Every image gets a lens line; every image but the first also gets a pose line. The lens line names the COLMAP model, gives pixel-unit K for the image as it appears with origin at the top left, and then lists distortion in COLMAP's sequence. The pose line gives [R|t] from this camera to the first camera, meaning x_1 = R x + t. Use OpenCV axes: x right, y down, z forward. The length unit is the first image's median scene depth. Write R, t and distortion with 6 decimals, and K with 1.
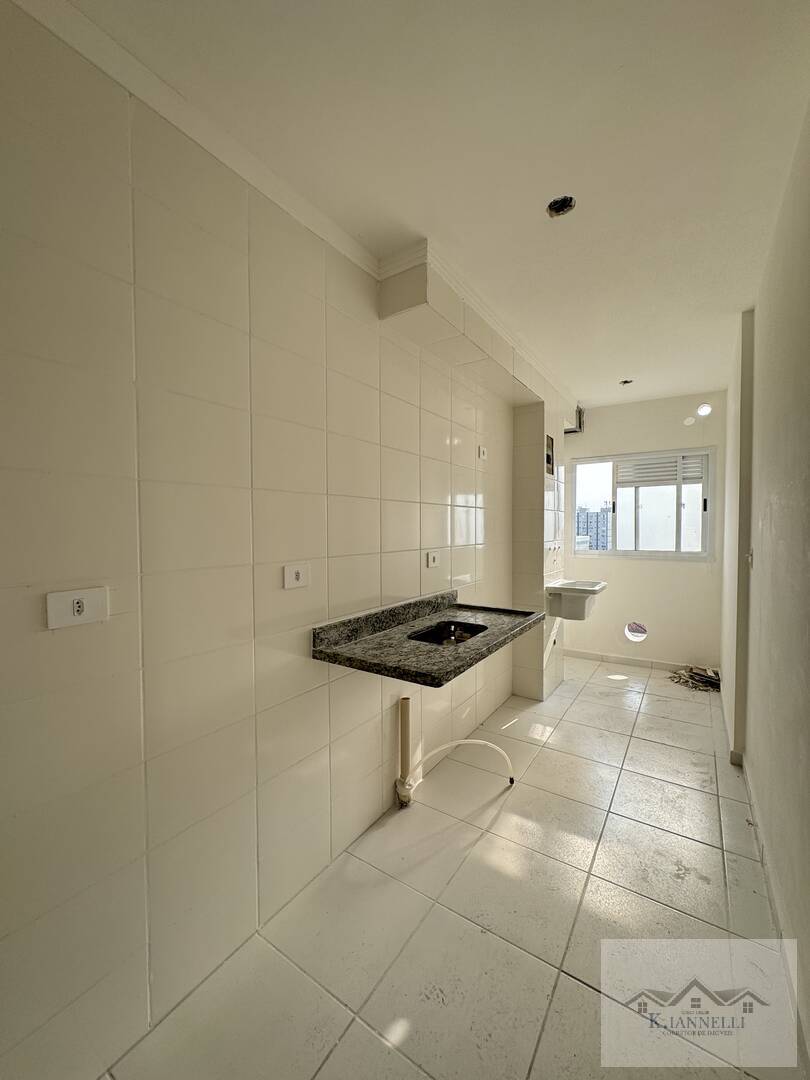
lens RADIAL K [[430.0, 0, 405.0], [0, 430.0, 540.0], [0, 0, 1]] dist [-0.001382, 0.000596]
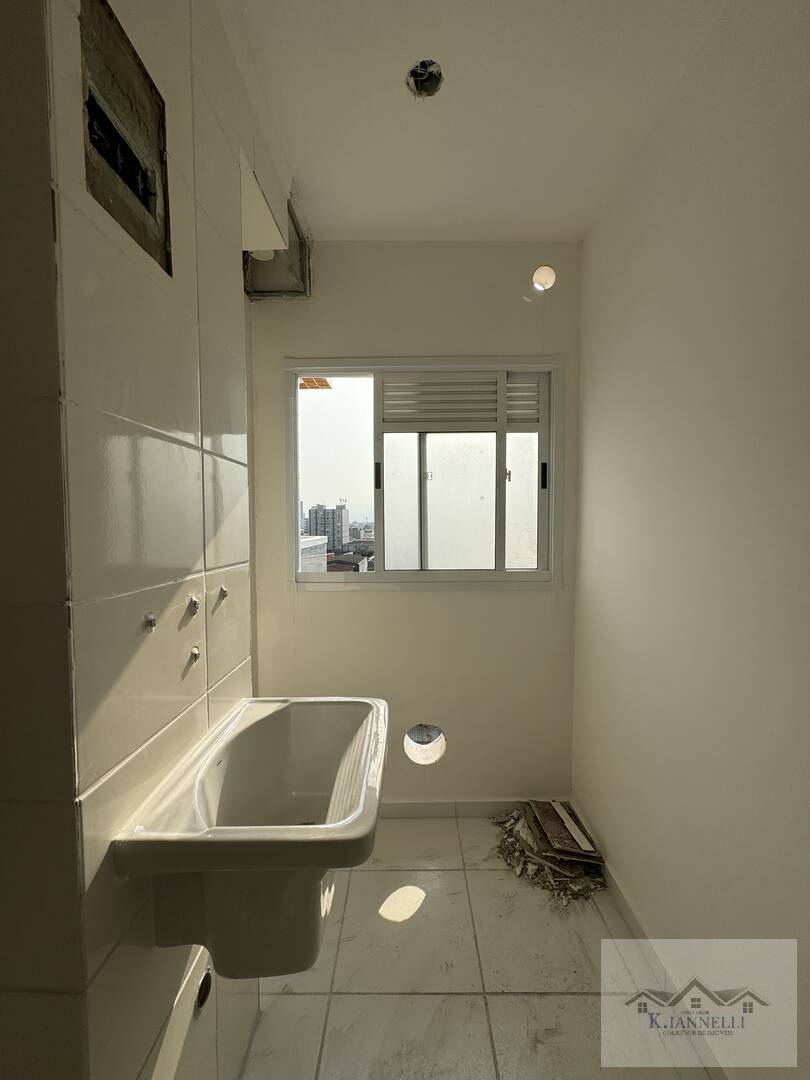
lens RADIAL K [[430.0, 0, 405.0], [0, 430.0, 540.0], [0, 0, 1]] dist [-0.001382, 0.000596]
pose [[0.833348, -0.020144, 0.552381, 0.293114], [0.014890, 0.999791, 0.013995, -0.016527], [-0.552548, -0.003437, 0.833474, 0.688882]]
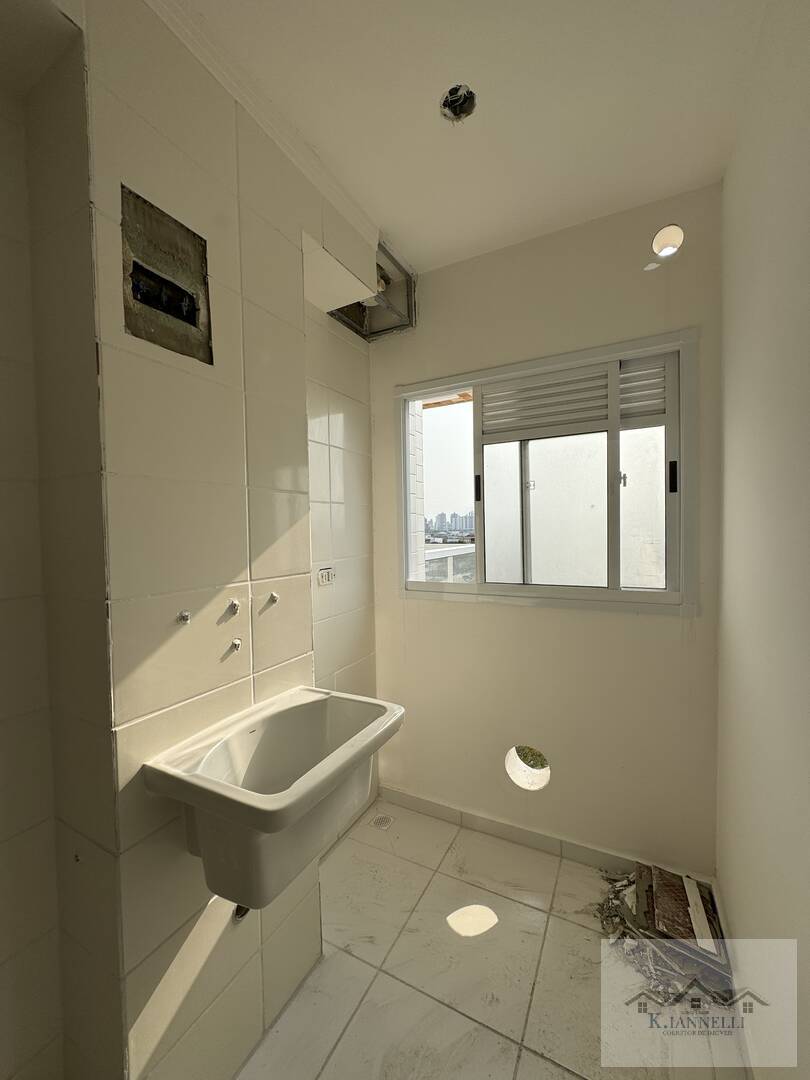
lens RADIAL K [[430.0, 0, 405.0], [0, 430.0, 540.0], [0, 0, 1]] dist [-0.001382, 0.000596]
pose [[0.994071, -0.014832, 0.107717, 0.406371], [0.015247, 0.999879, -0.003033, -0.023978], [-0.107659, 0.004658, 0.994177, 0.632143]]
